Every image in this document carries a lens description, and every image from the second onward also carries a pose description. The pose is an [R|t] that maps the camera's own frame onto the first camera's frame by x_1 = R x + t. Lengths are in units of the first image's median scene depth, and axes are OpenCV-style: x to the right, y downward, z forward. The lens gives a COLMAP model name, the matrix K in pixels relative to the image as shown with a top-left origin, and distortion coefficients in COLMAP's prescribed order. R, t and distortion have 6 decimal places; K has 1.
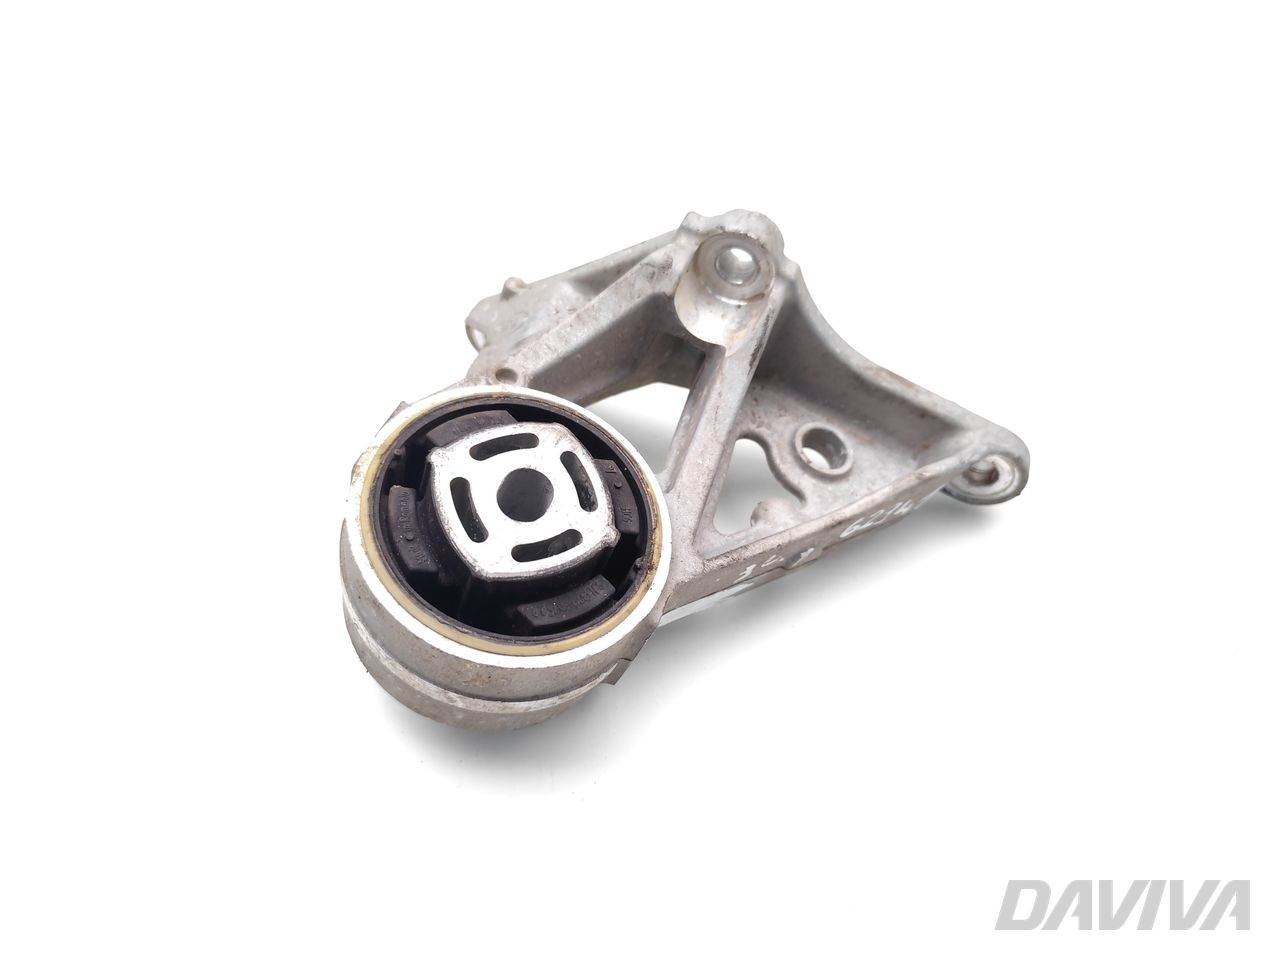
lens RADIAL K [[920.0, 0, 640.0], [0, 920.0, 480.0], [0, 0, 1]] dist [0.067828, -0.000380]
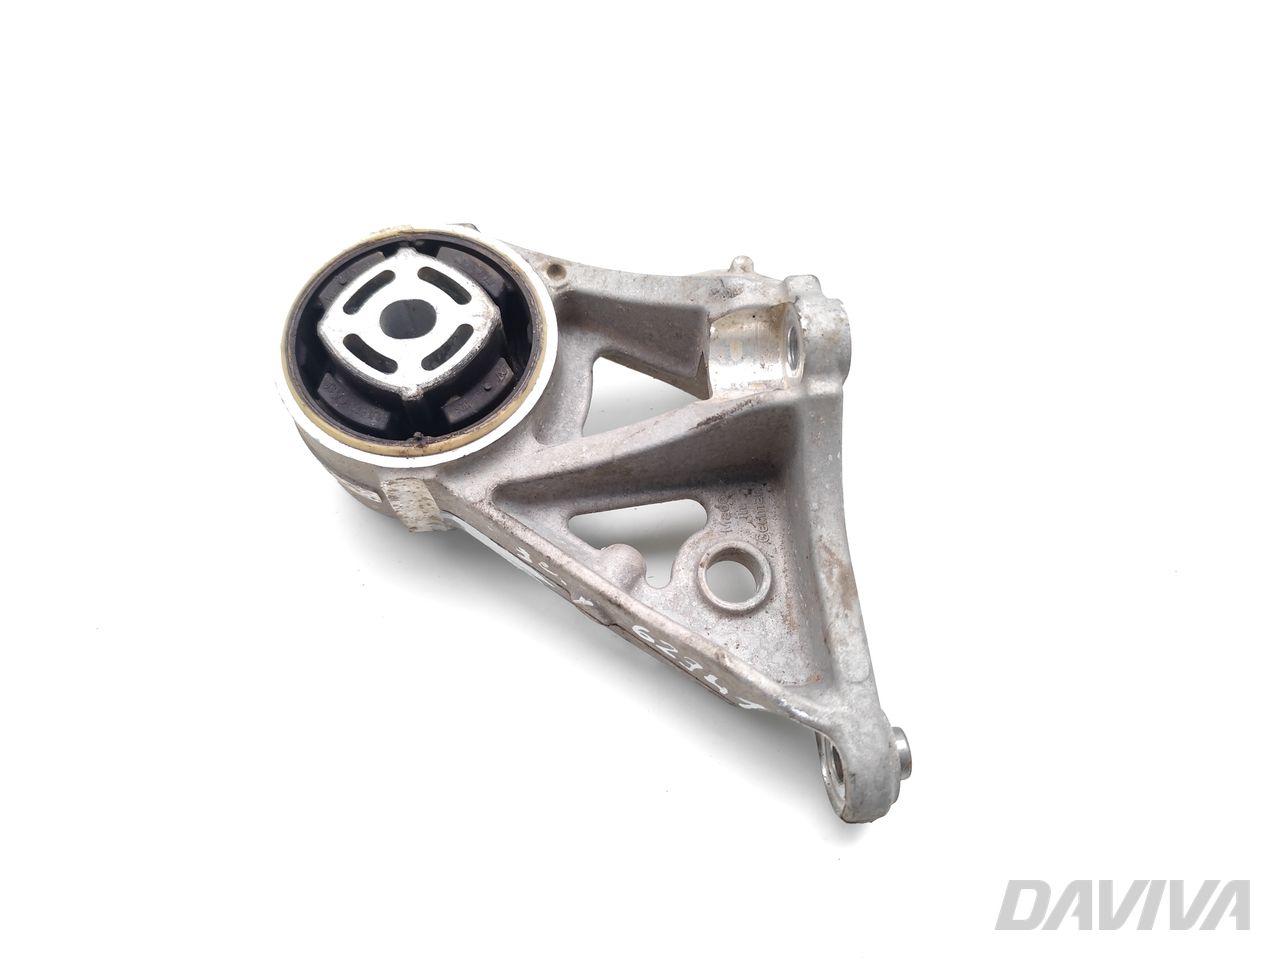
lens RADIAL K [[920.0, 0, 640.0], [0, 920.0, 480.0], [0, 0, 1]] dist [0.067828, -0.000380]
pose [[0.434669, 0.683162, -0.586816, 0.674414], [-0.684933, 0.673843, 0.277131, -0.303752], [0.584748, 0.281470, 0.760819, 0.286037]]
